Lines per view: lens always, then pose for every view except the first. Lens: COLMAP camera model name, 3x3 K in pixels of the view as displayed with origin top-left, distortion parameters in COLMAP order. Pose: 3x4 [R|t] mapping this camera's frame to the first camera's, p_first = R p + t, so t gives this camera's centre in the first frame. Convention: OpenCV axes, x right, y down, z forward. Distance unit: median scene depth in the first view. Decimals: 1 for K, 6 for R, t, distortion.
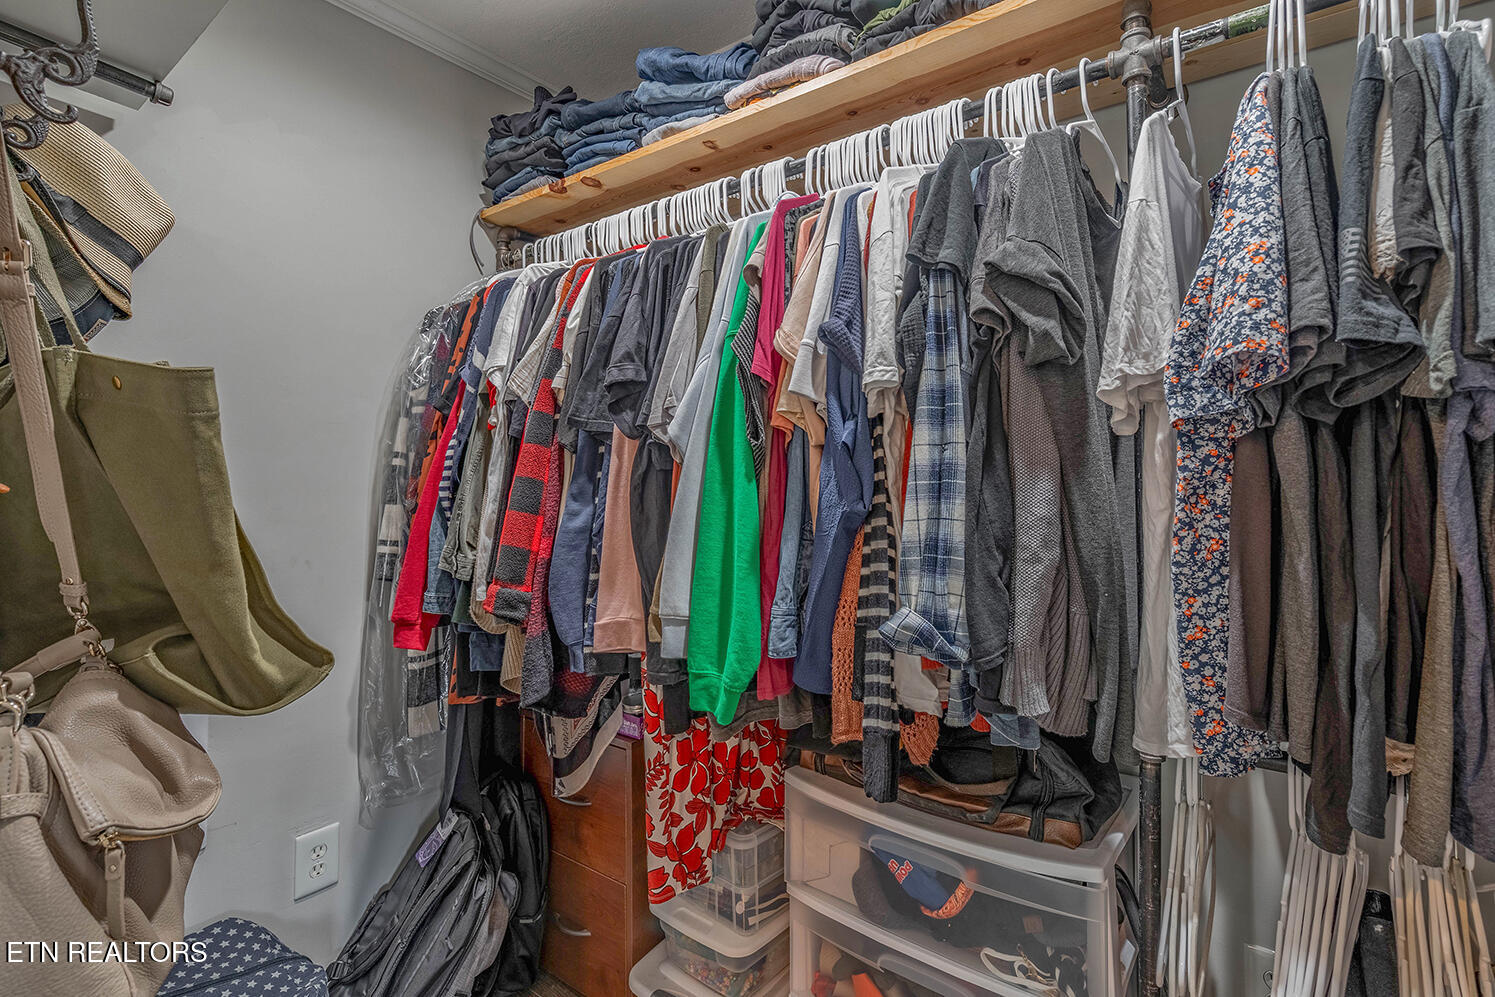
lens RADIAL K [[704.7, 0, 756.8], [0, 704.7, 480.2], [0, 0, 1]] dist [-0.003103, -0.000519]
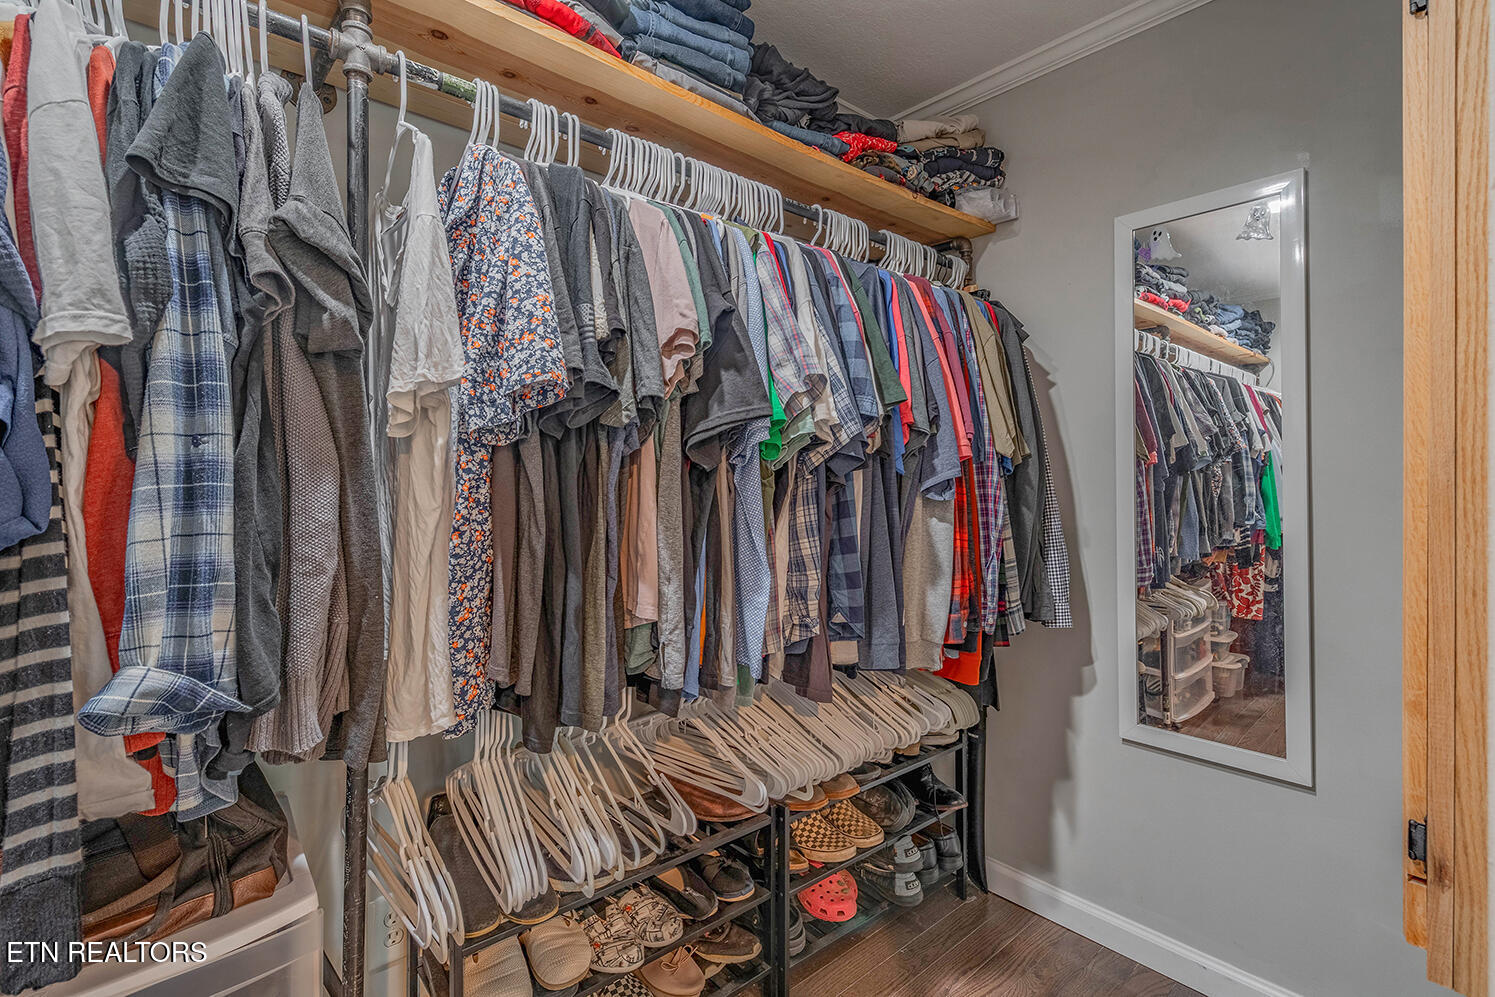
lens RADIAL K [[704.7, 0, 756.8], [0, 704.7, 480.2], [0, 0, 1]] dist [-0.003103, -0.000519]
pose [[0.202650, -0.008827, 0.979212, -0.362041], [-0.002129, 0.999953, 0.009455, -0.011482], [-0.979249, -0.004000, 0.202621, 0.279819]]
